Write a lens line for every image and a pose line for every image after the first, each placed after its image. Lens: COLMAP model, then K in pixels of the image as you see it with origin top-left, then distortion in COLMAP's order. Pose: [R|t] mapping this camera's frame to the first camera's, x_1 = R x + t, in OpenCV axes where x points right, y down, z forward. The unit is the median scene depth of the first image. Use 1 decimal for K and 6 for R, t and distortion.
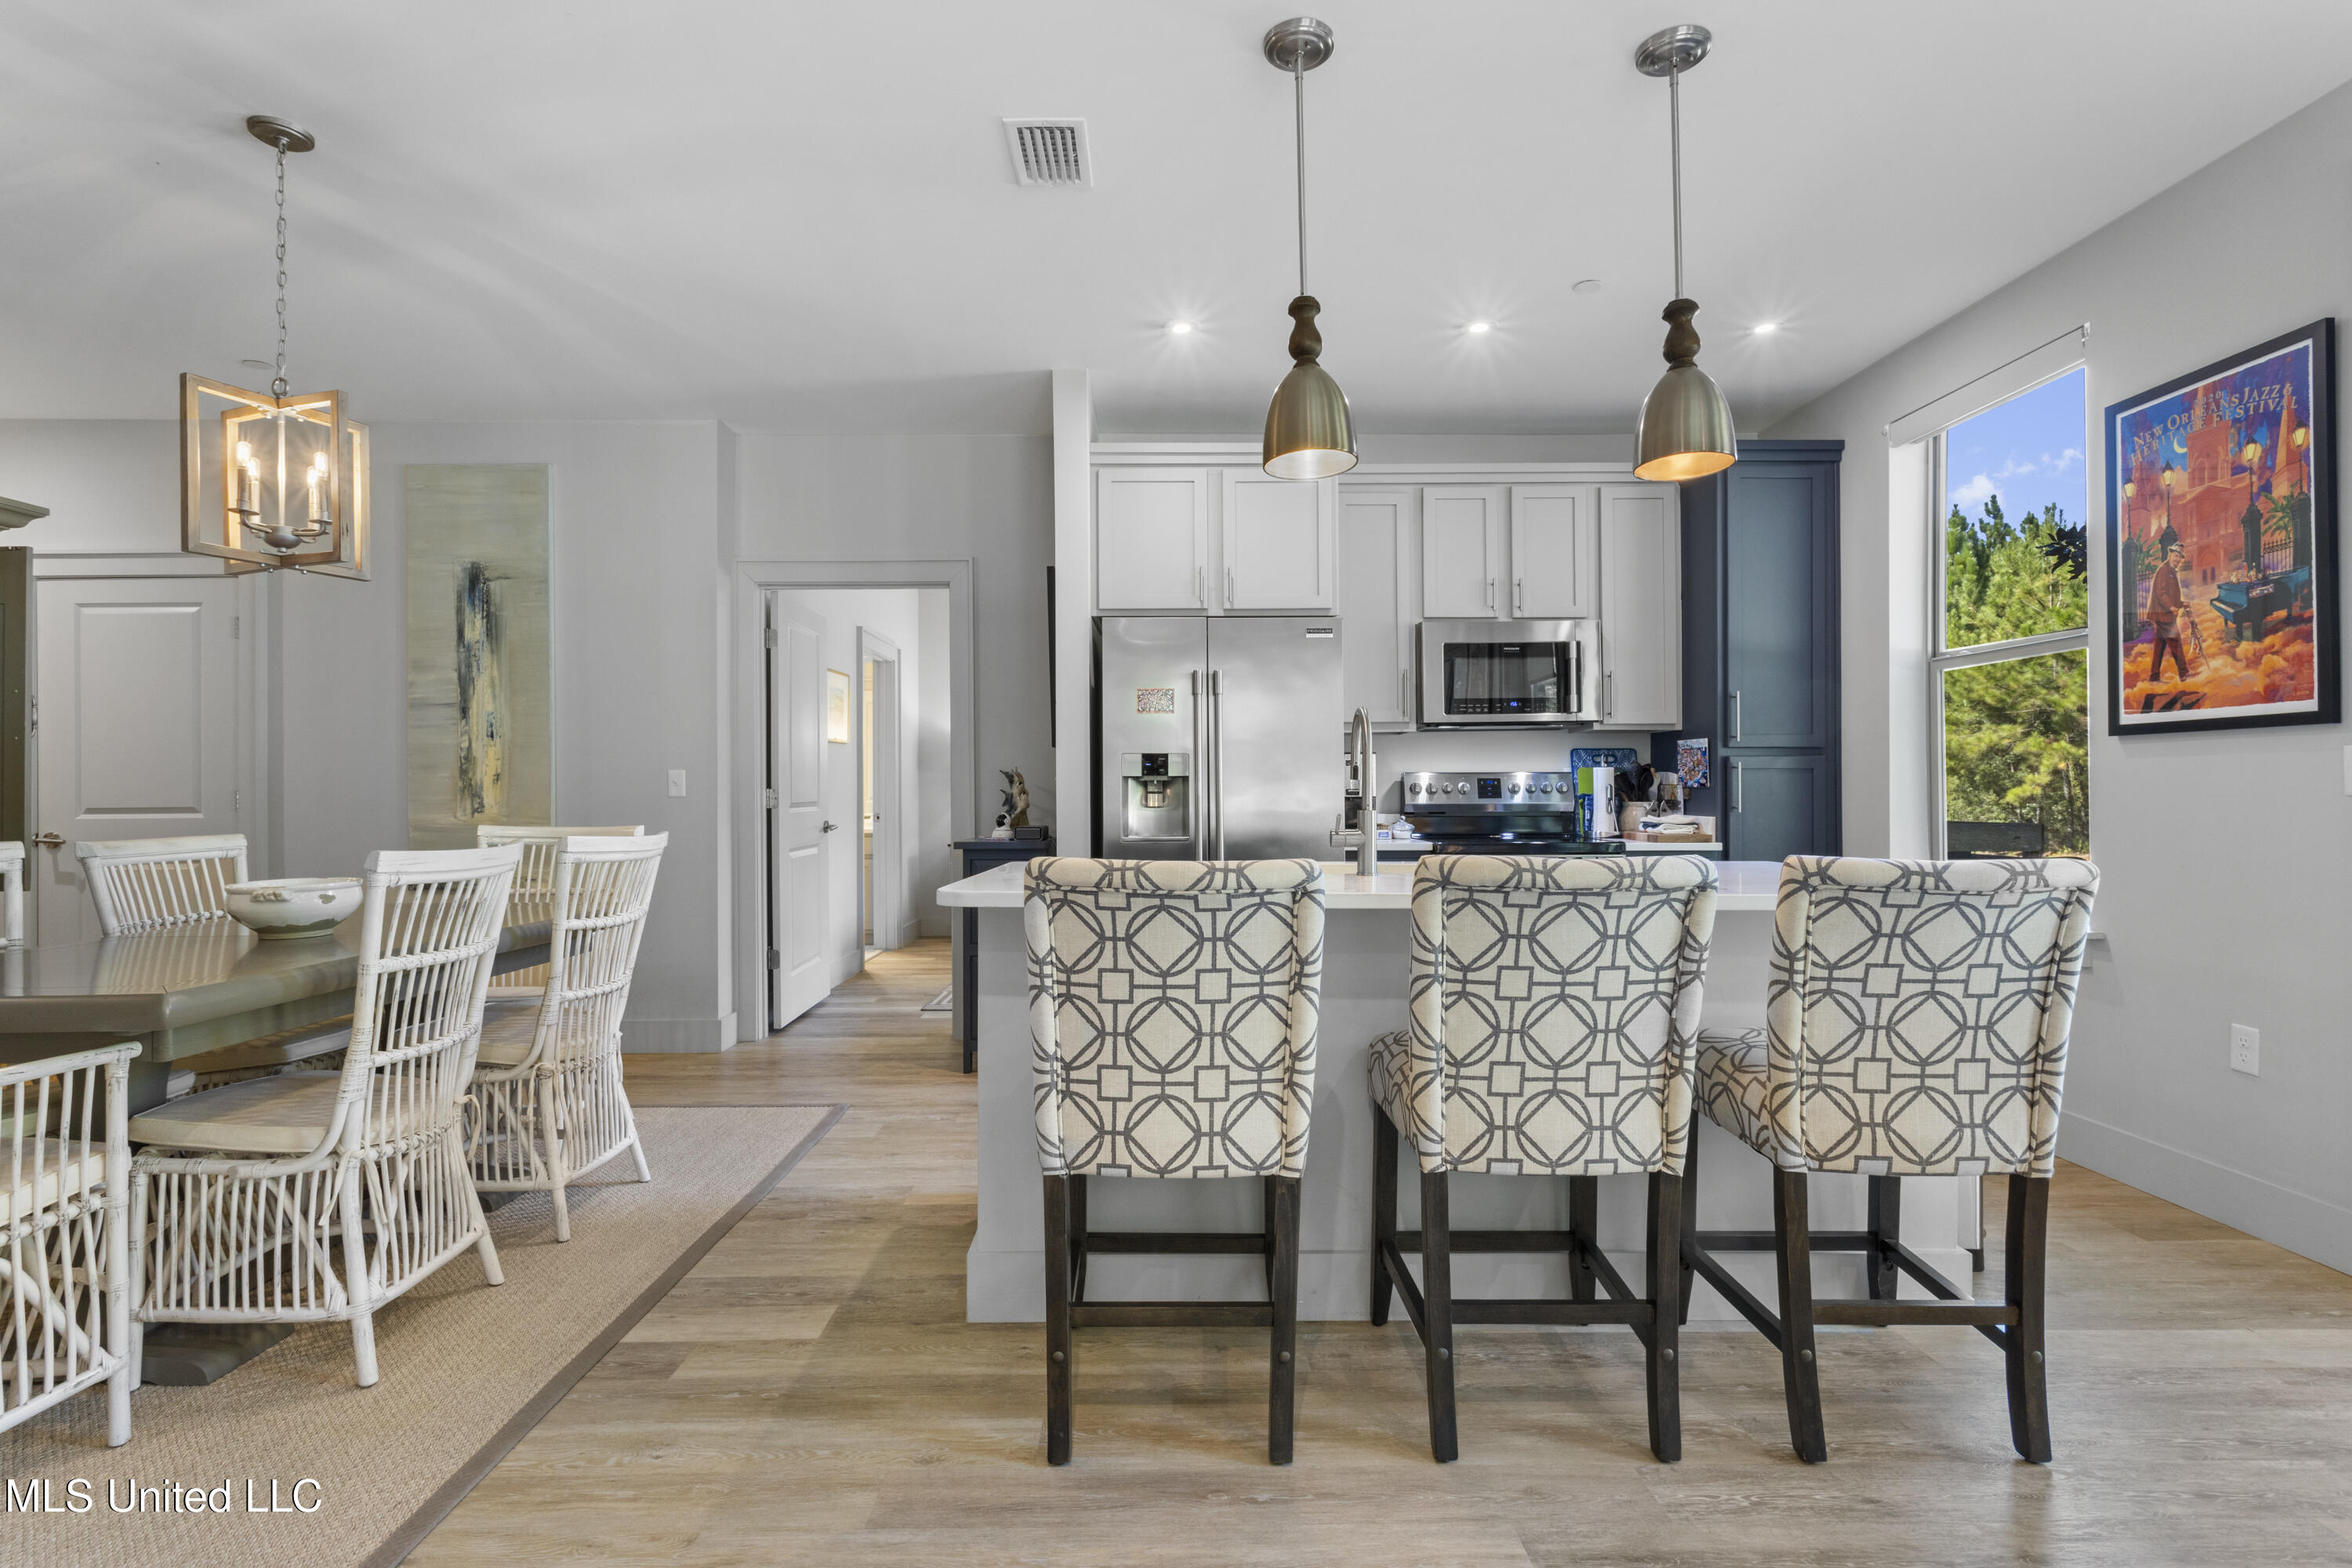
lens RADIAL K [[1116.2, 0, 1172.2], [0, 1116.2, 787.0], [0, 0, 1]] dist [0.002961, -0.000240]
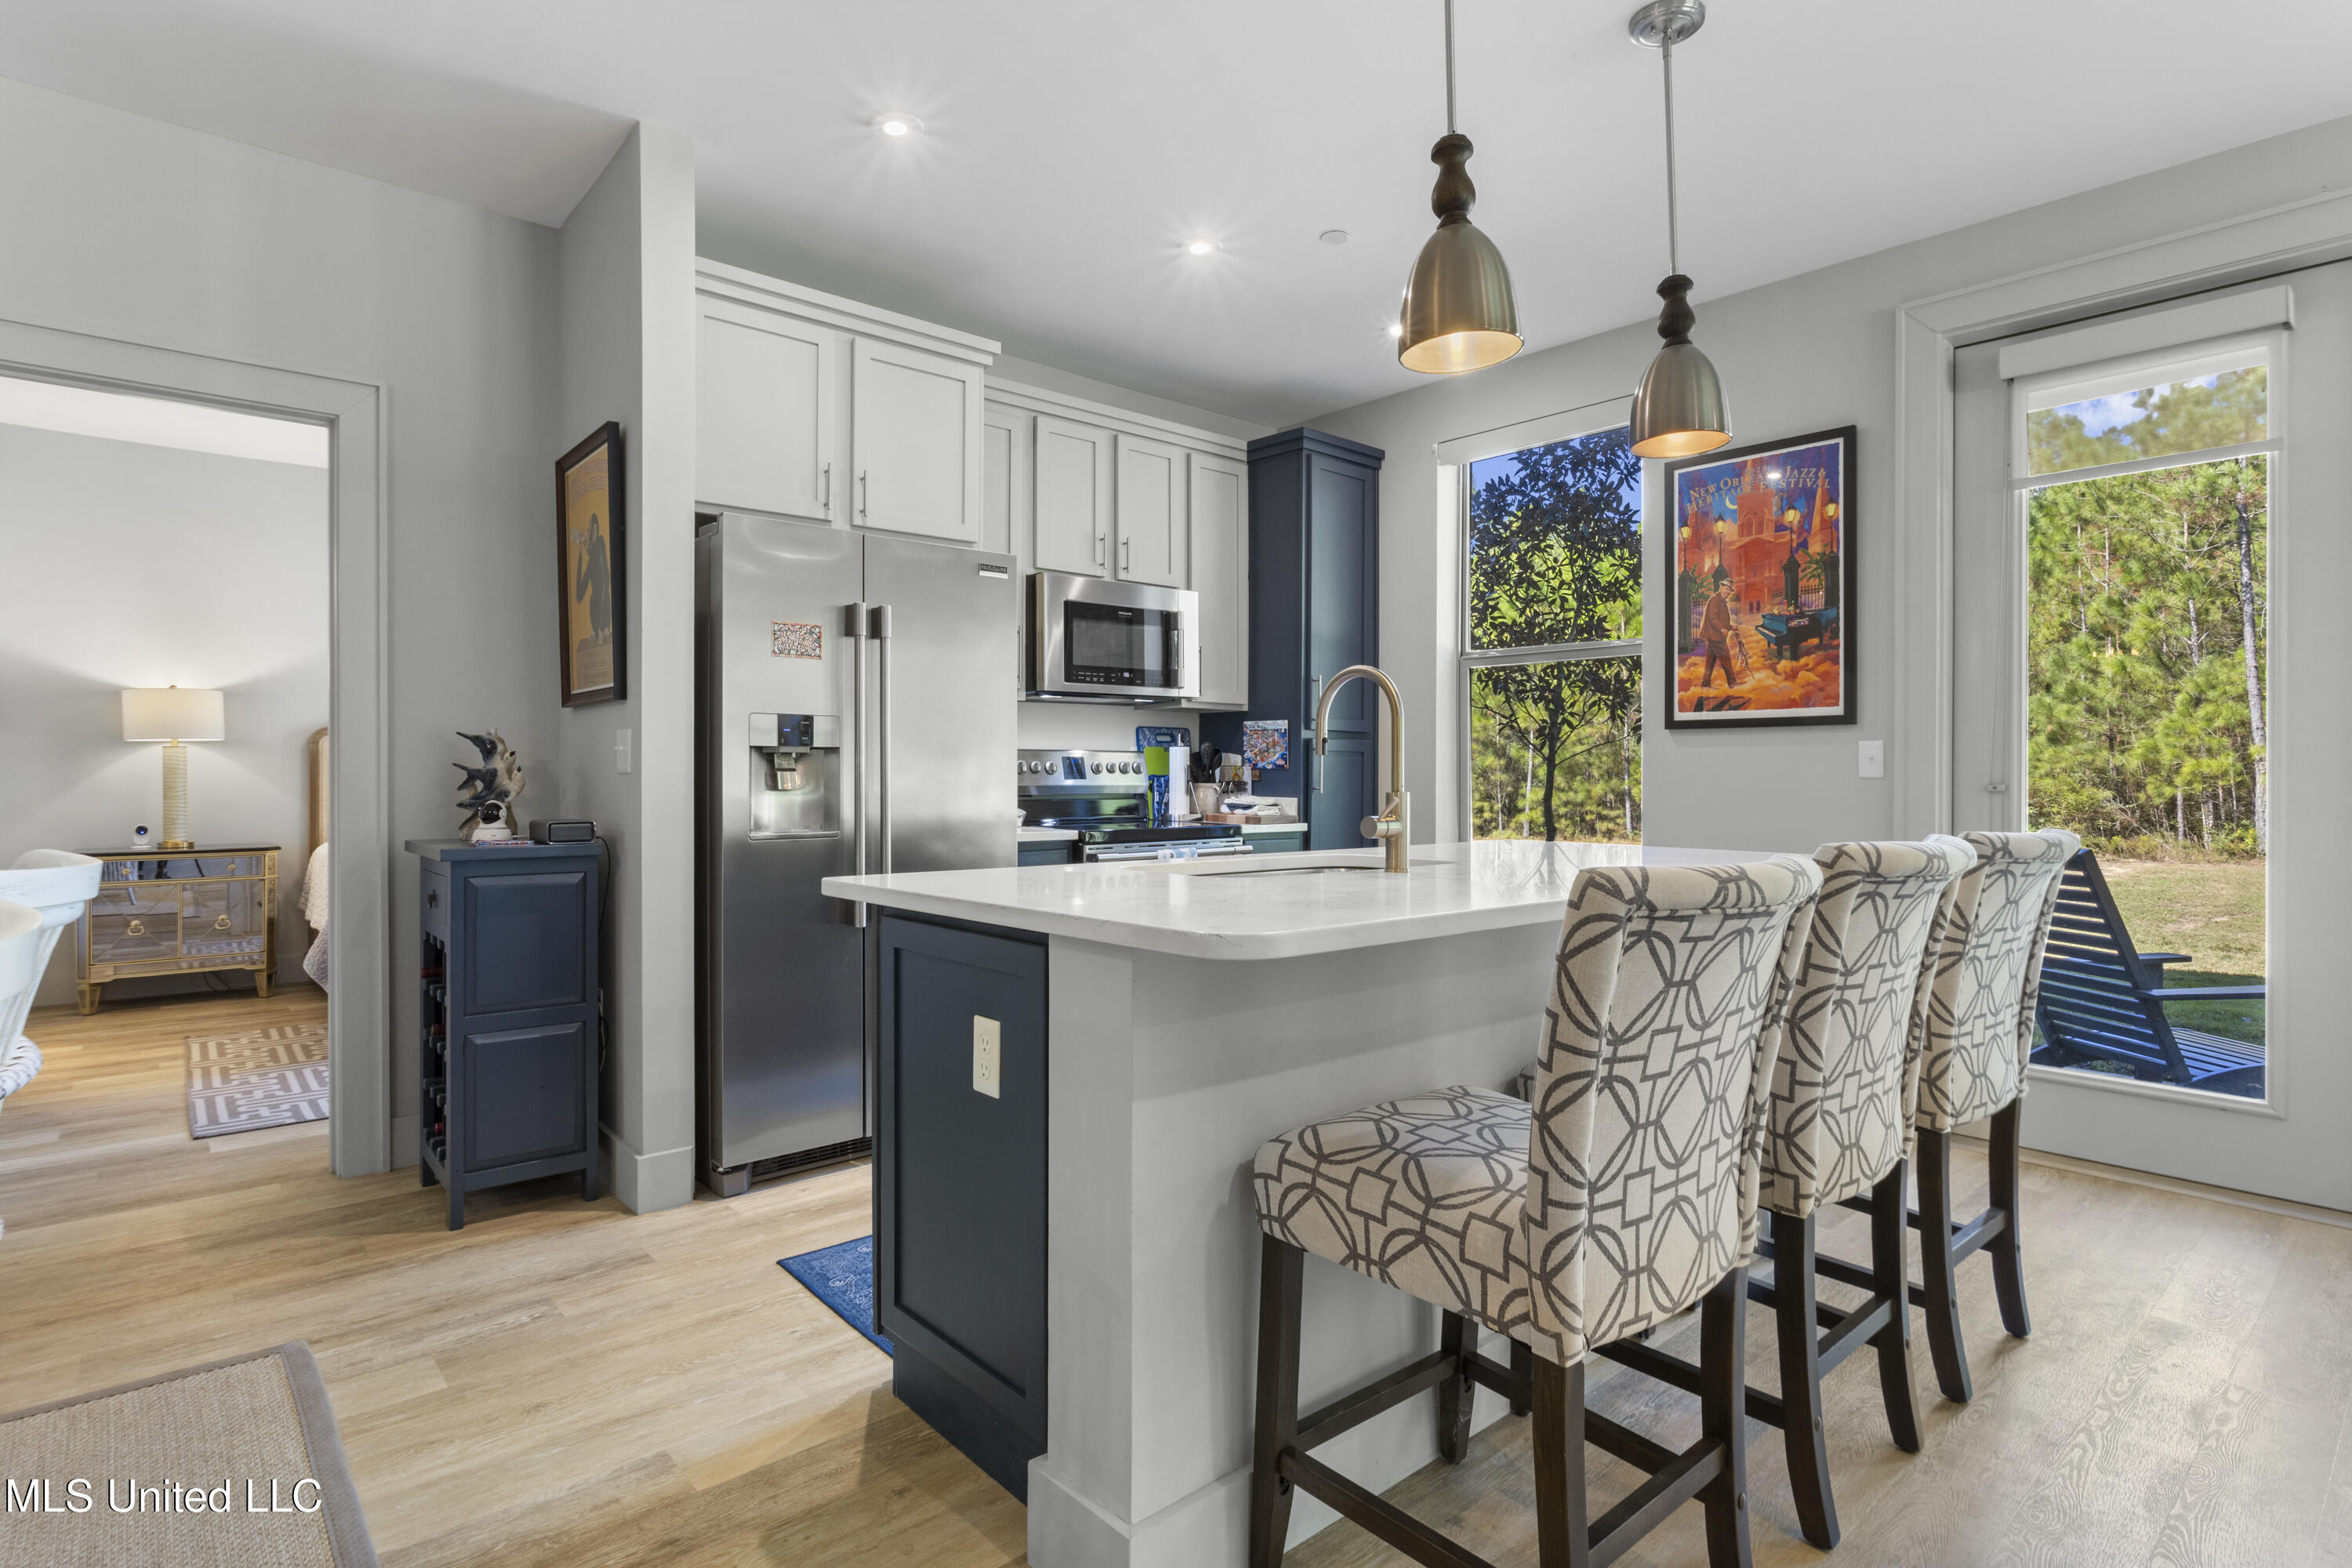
lens RADIAL K [[1174.9, 0, 1158.8], [0, 1174.9, 774.1], [0, 0, 1]] dist [-0.014607, 0.005905]
pose [[0.762801, 0.005394, 0.646611, -0.472719], [-0.007701, 0.999970, 0.000743, 0.007757], [-0.646588, -0.005547, 0.762820, 0.421308]]
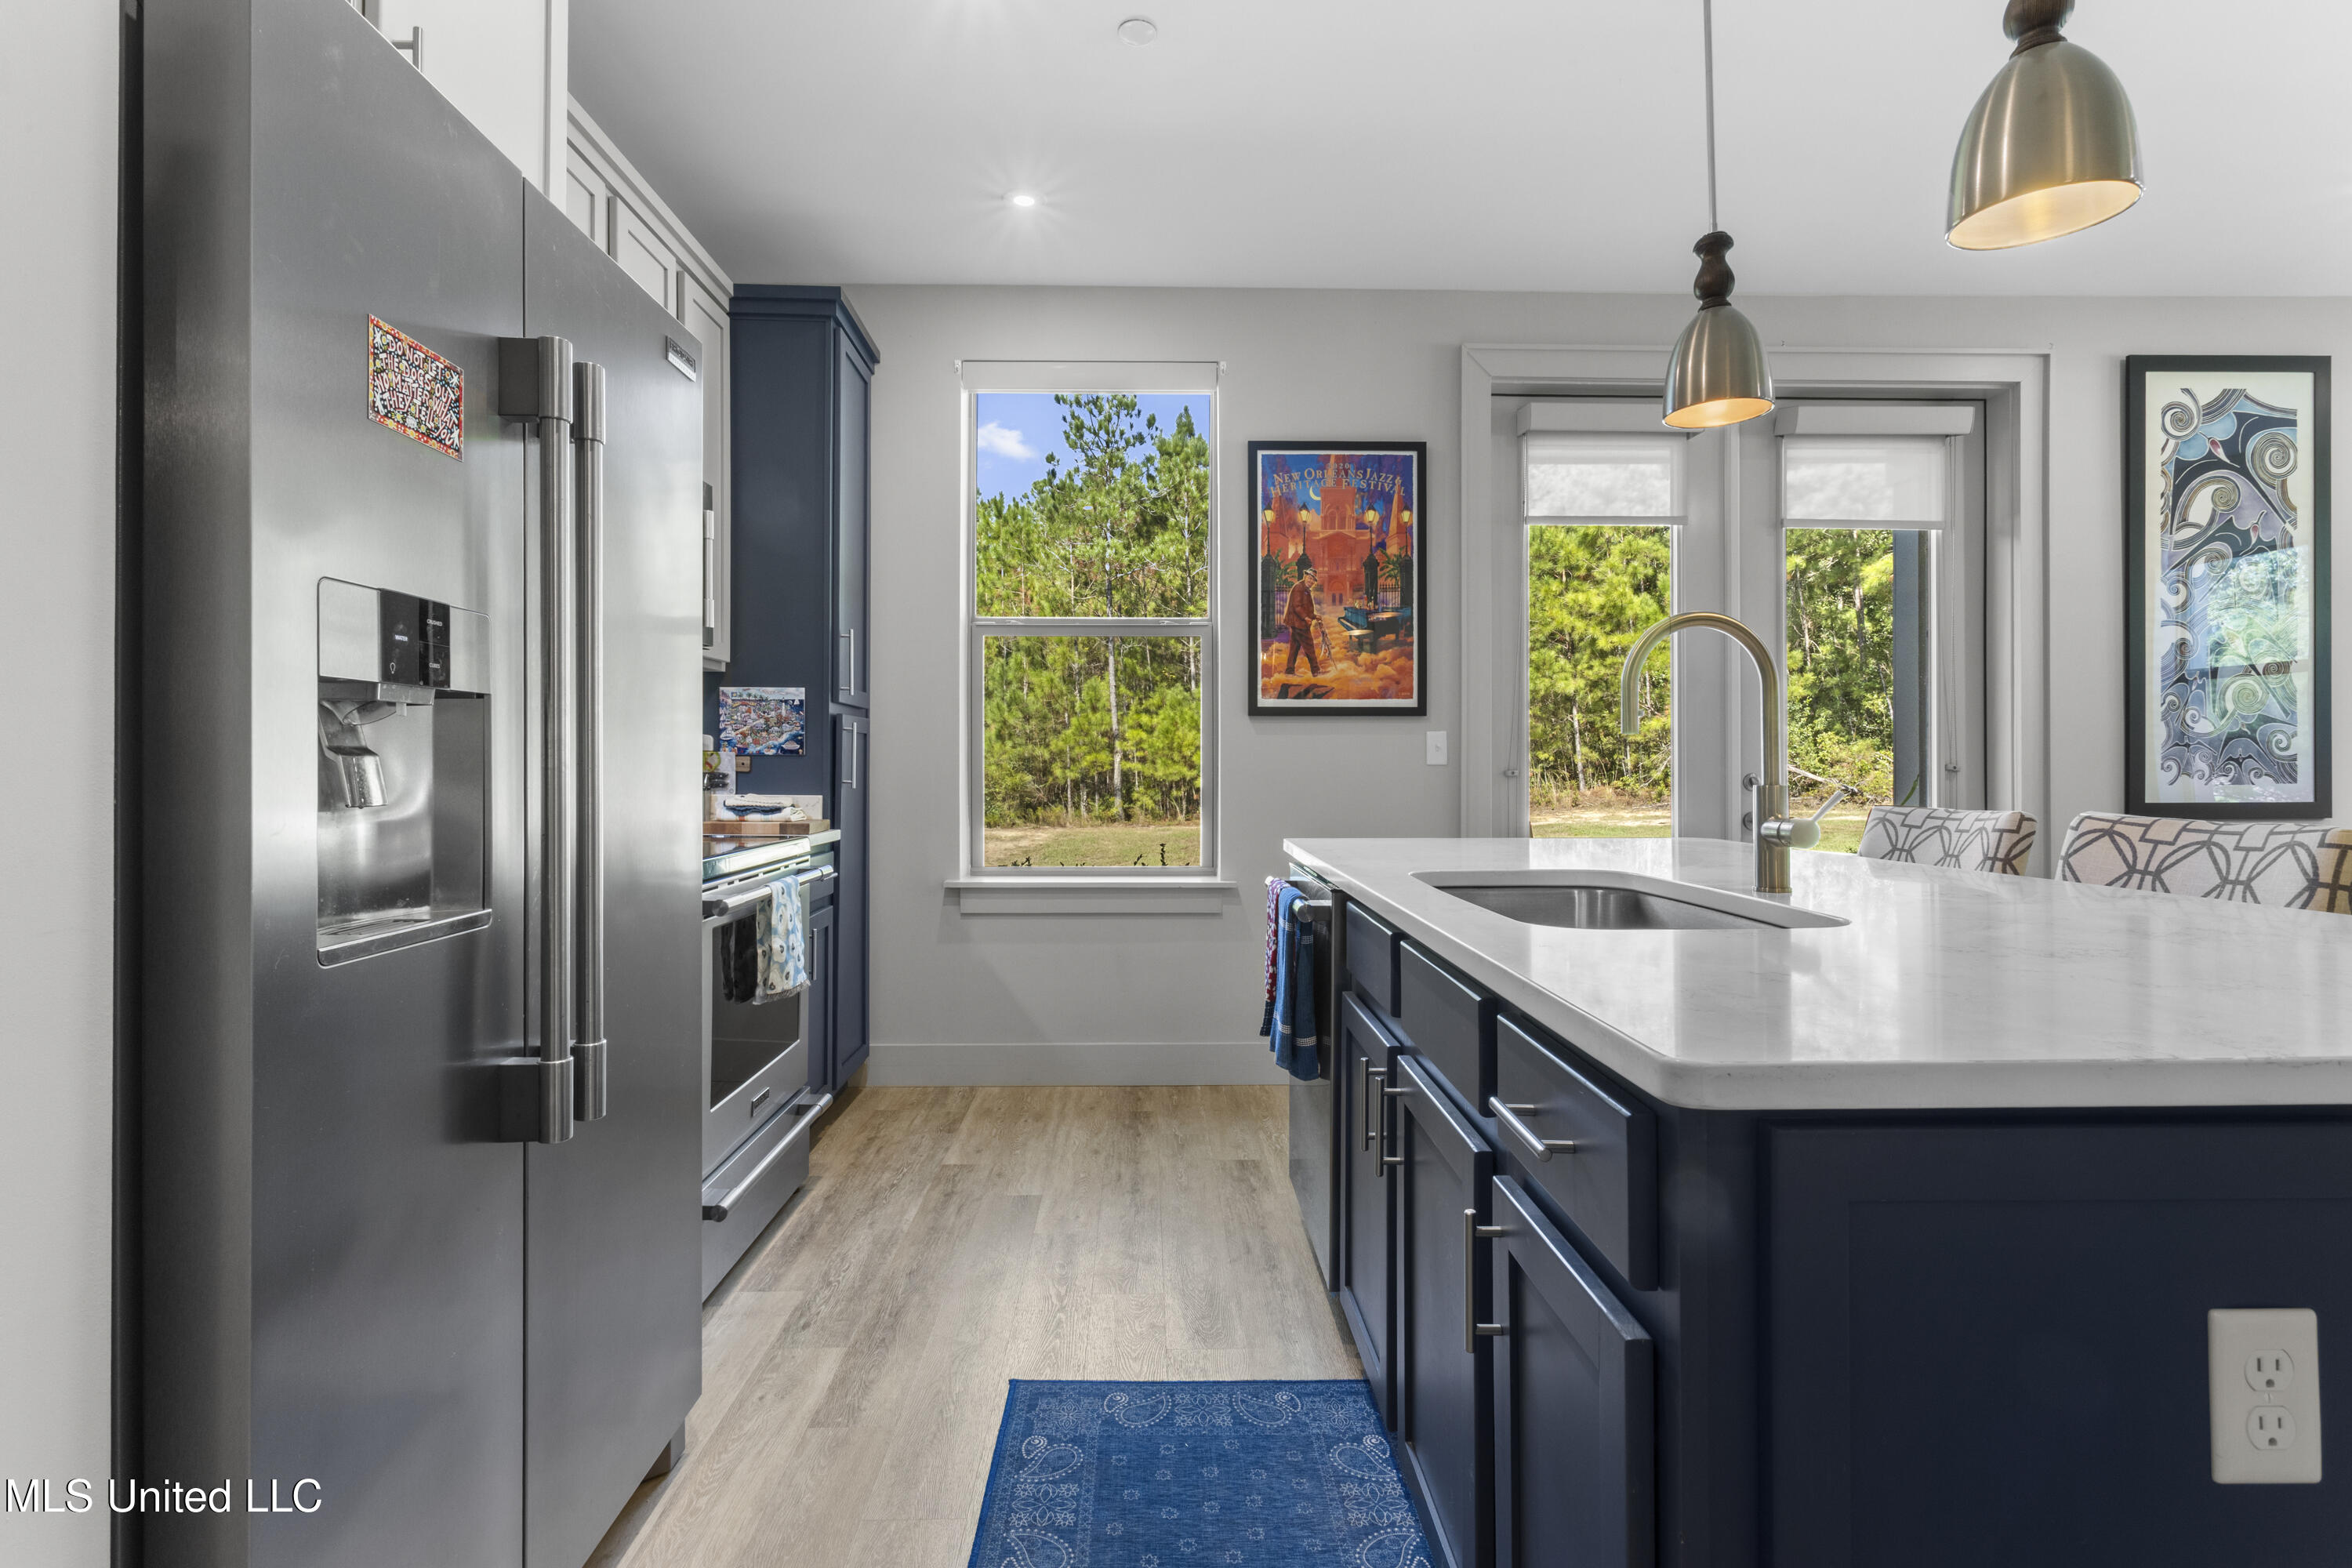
lens RADIAL K [[1116.2, 0, 1167.8], [0, 1116.2, 761.8], [0, 0, 1]] dist [0.002961, -0.000240]
pose [[-0.009027, 0.005346, 0.999945, -0.397163], [-0.003644, 0.999979, -0.005379, 0.011614], [-0.999953, -0.003692, -0.009008, 1.229653]]
